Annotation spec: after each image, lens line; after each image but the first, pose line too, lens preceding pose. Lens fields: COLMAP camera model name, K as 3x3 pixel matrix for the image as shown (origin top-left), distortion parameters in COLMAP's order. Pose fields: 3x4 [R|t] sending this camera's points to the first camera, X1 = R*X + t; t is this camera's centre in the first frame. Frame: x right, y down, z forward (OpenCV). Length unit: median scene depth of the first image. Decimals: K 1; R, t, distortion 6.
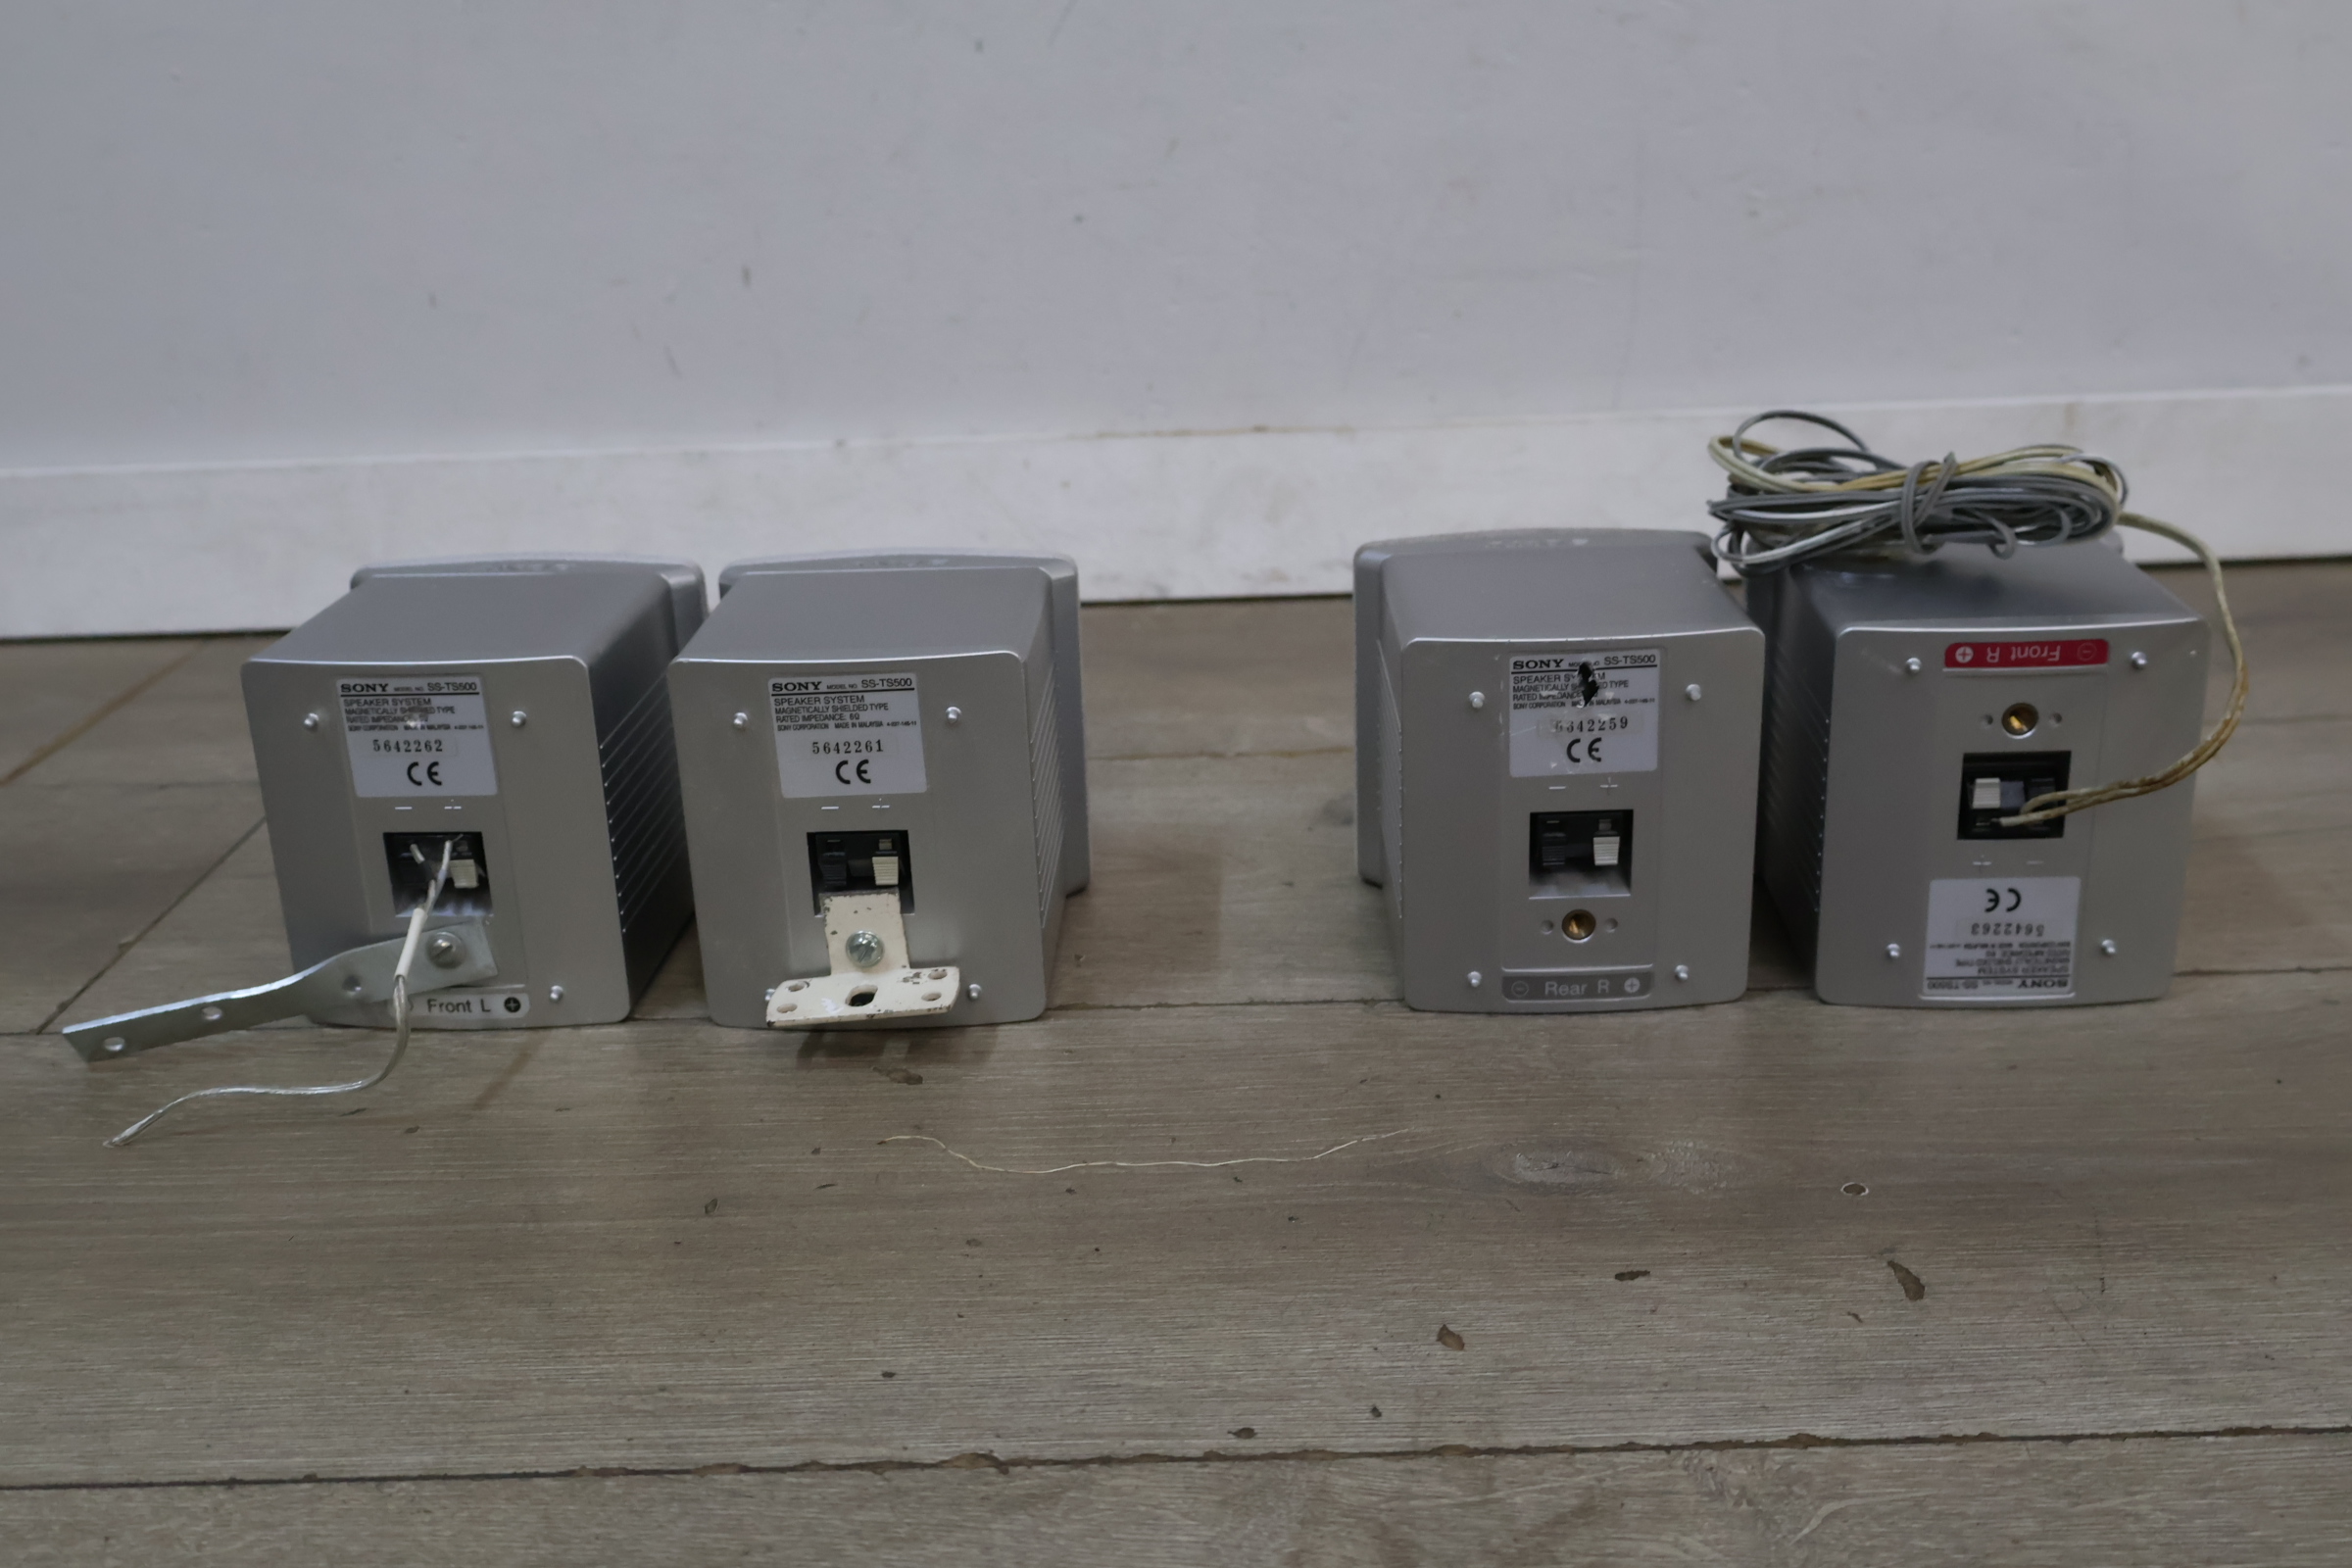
lens RADIAL K [[2334.8, 0, 1171.2], [0, 2334.8, 789.6], [0, 0, 1]] dist [0.012137, 0.000000]
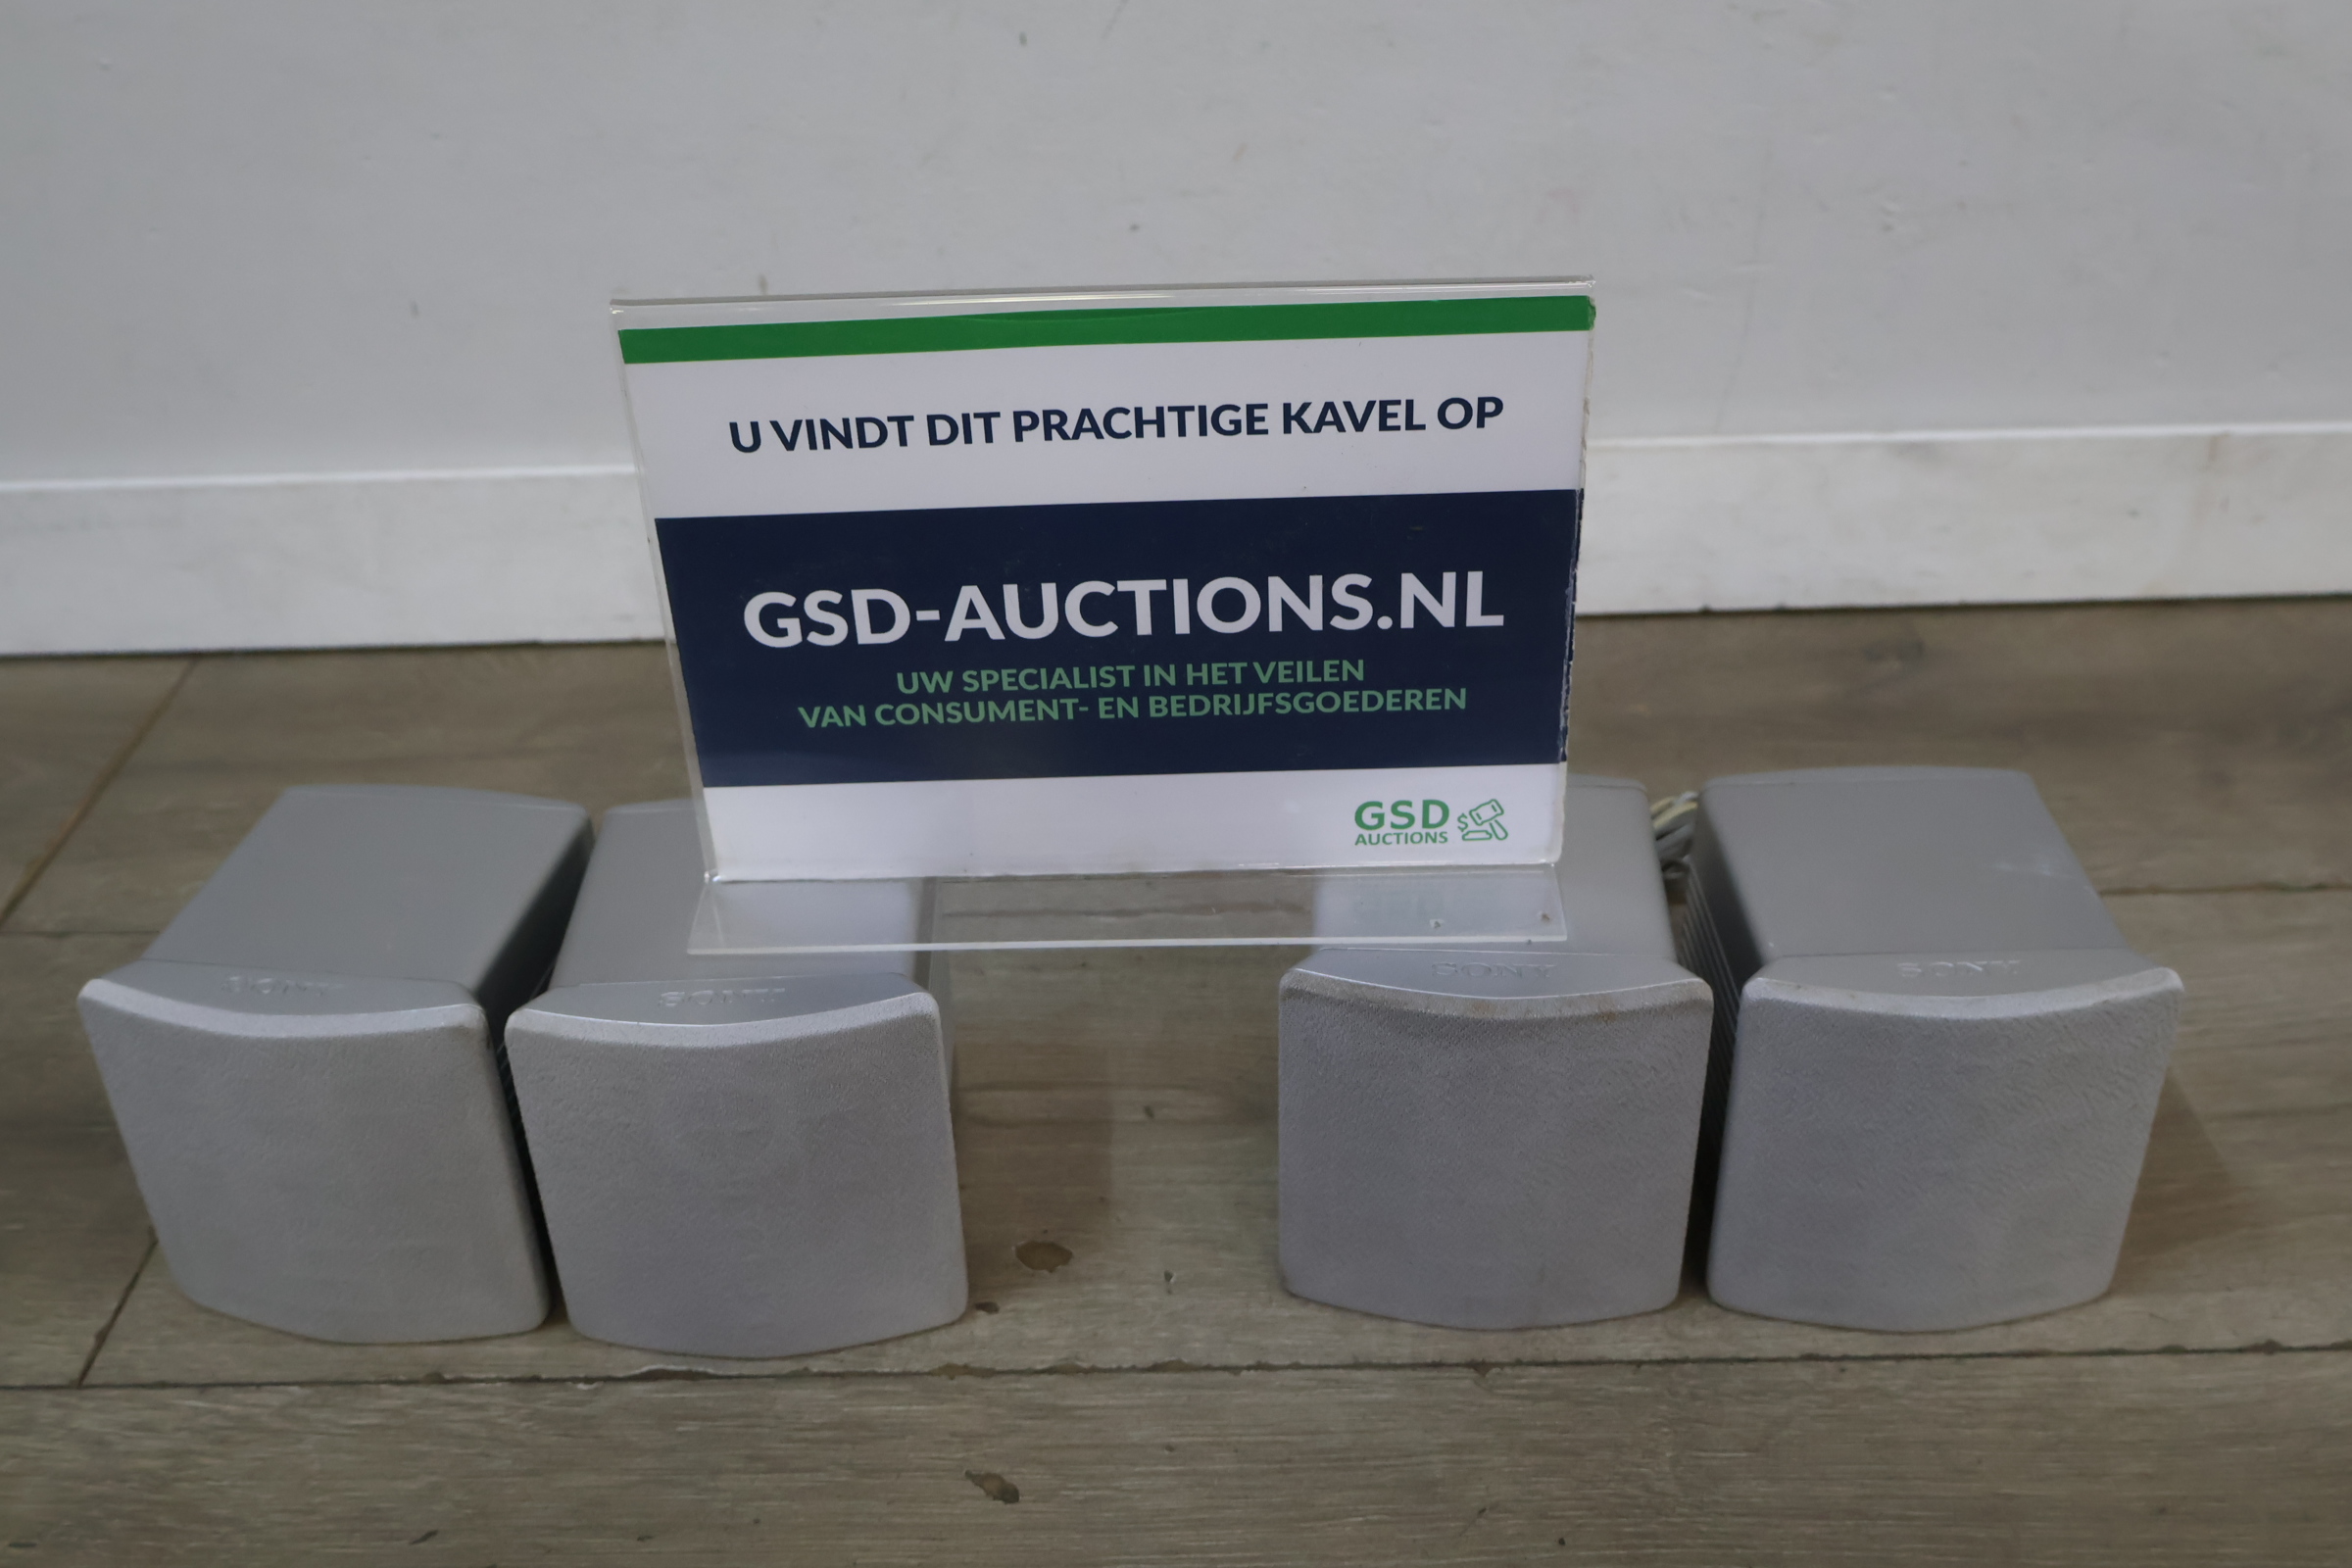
lens RADIAL K [[2334.8, 0, 1171.7], [0, 2334.8, 801.6], [0, 0, 1]] dist [0.012137, 0.000000]
pose [[0.999935, 0.002844, 0.011030, -0.054530], [-0.005172, 0.976118, 0.217179, -0.355651], [-0.010149, -0.217222, 0.976070, 0.125770]]
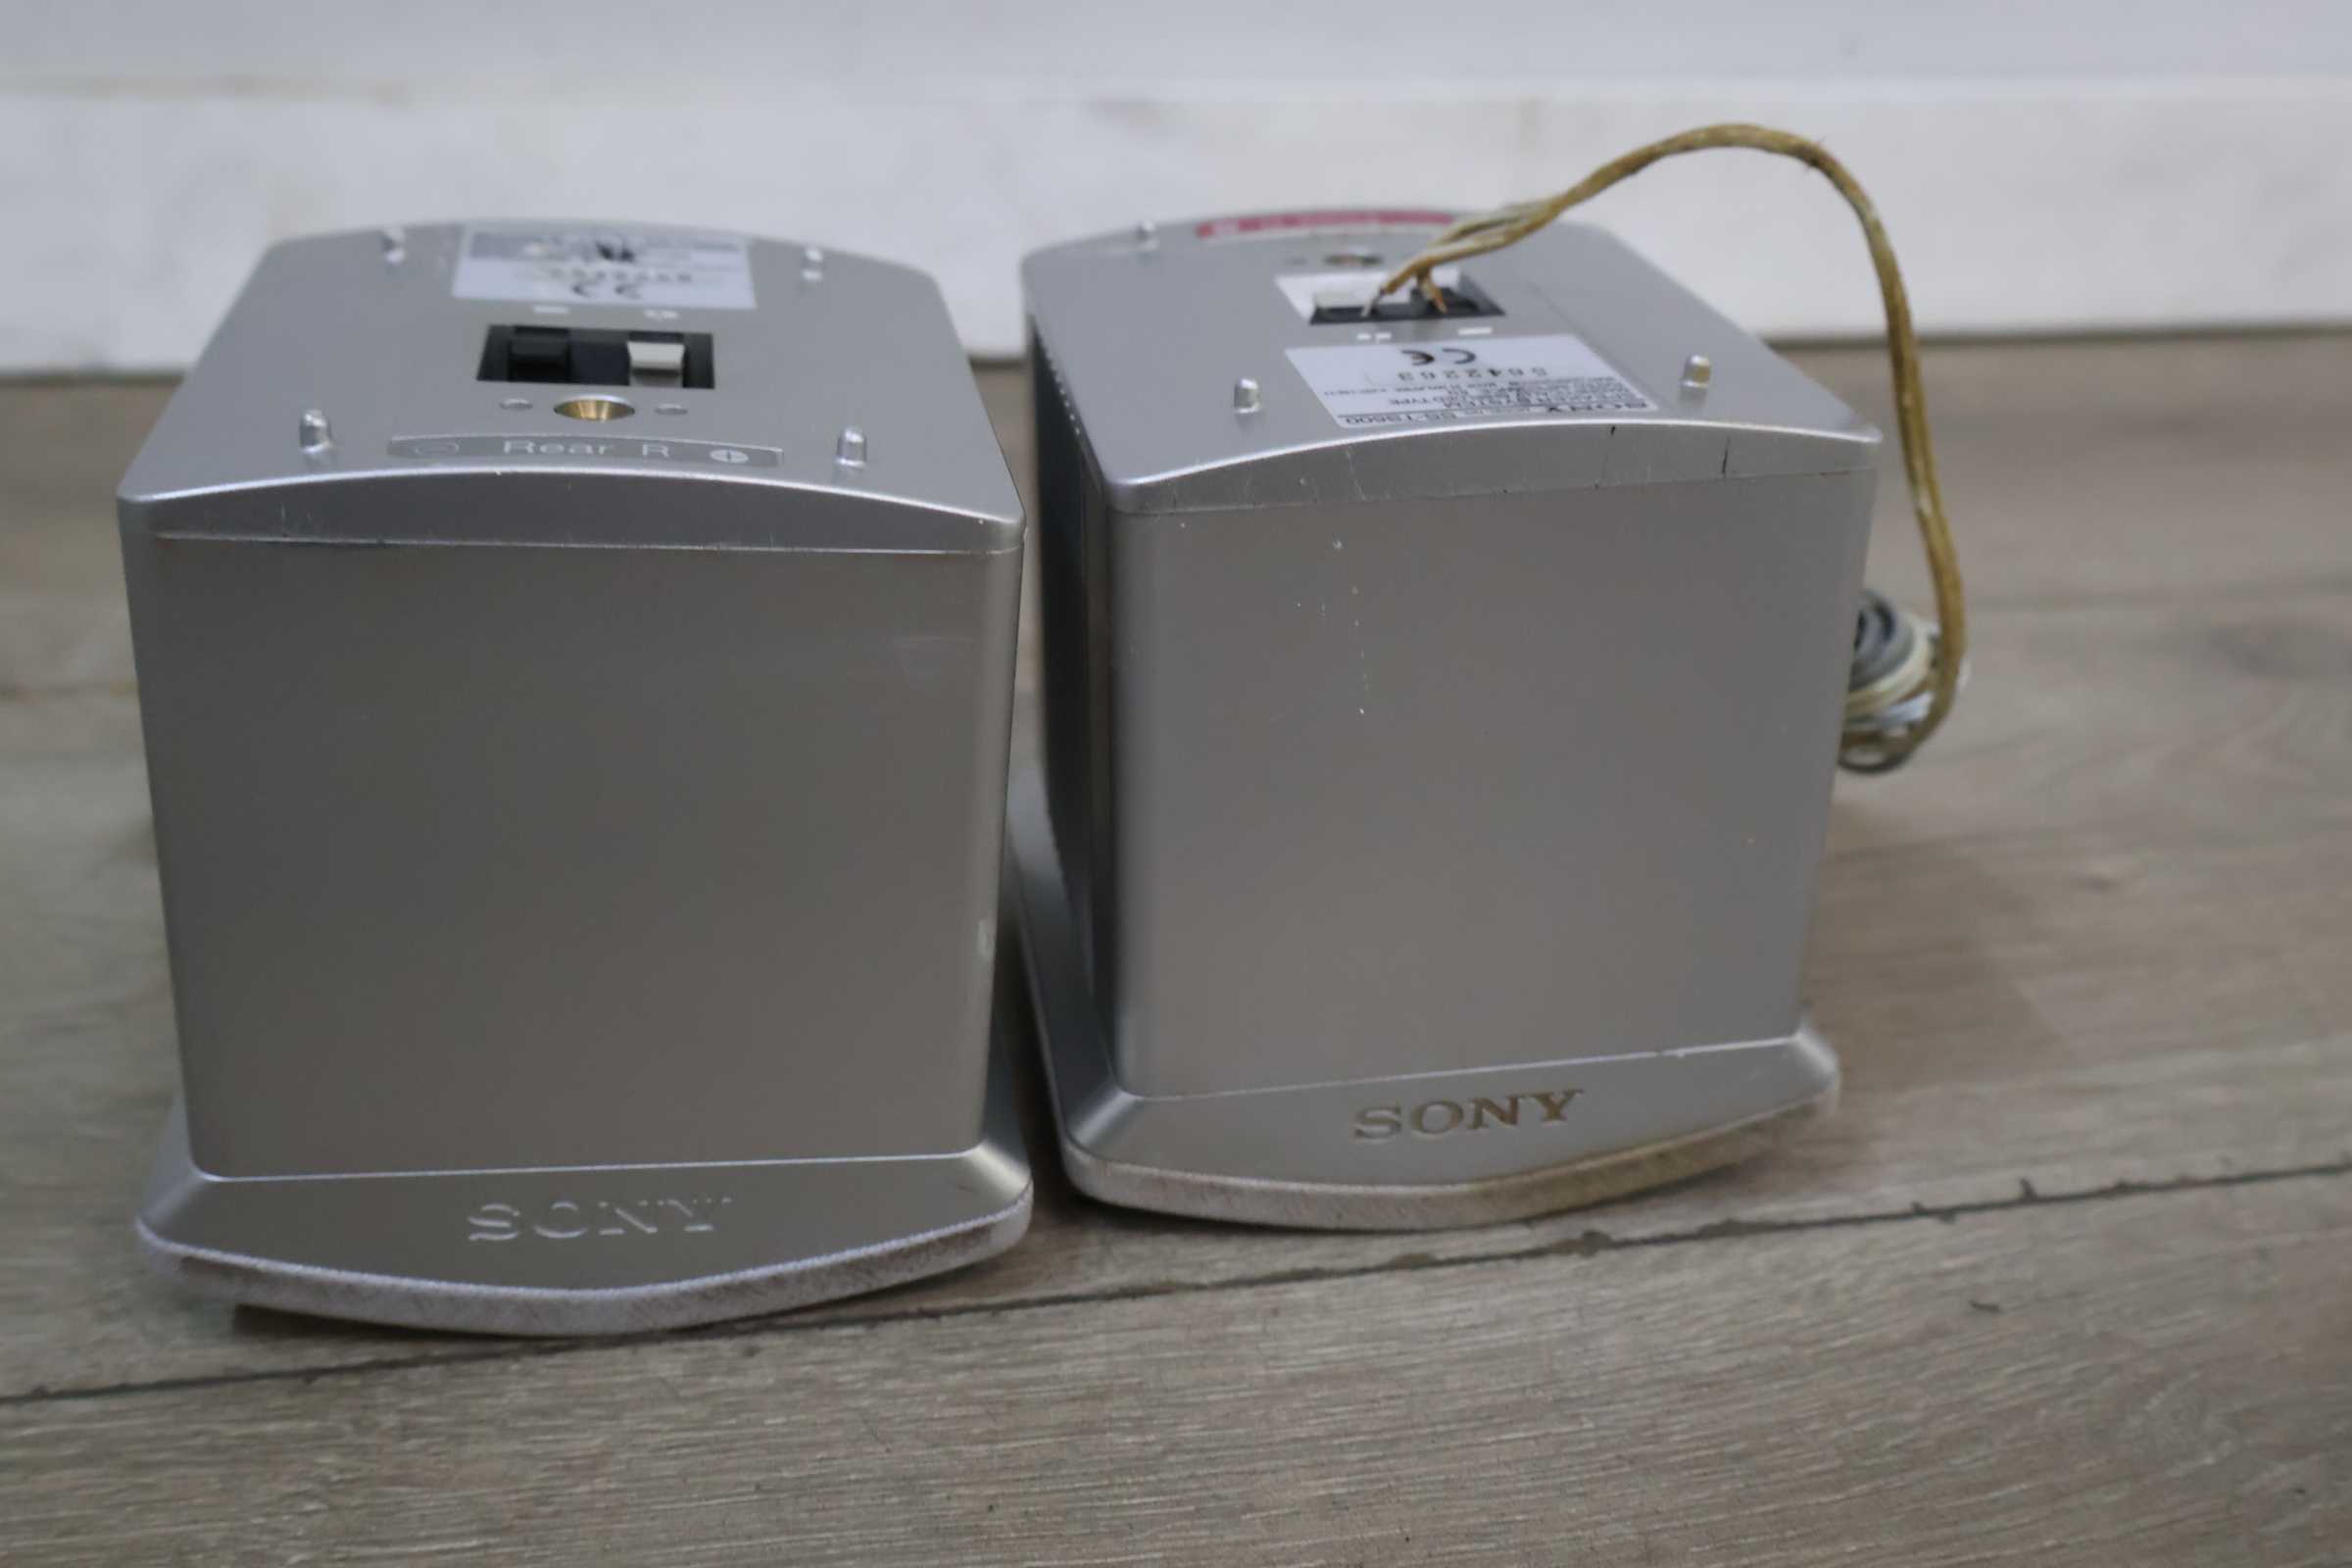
lens RADIAL K [[2334.8, 0, 1183.8], [0, 2334.8, 782.8], [0, 0, 1]] dist [0.012137, 0.000000]
pose [[0.976698, -0.021276, 0.213560, 0.227403], [-0.003159, 0.993541, 0.113433, -0.075933], [-0.214594, -0.111464, 0.970322, 0.571433]]
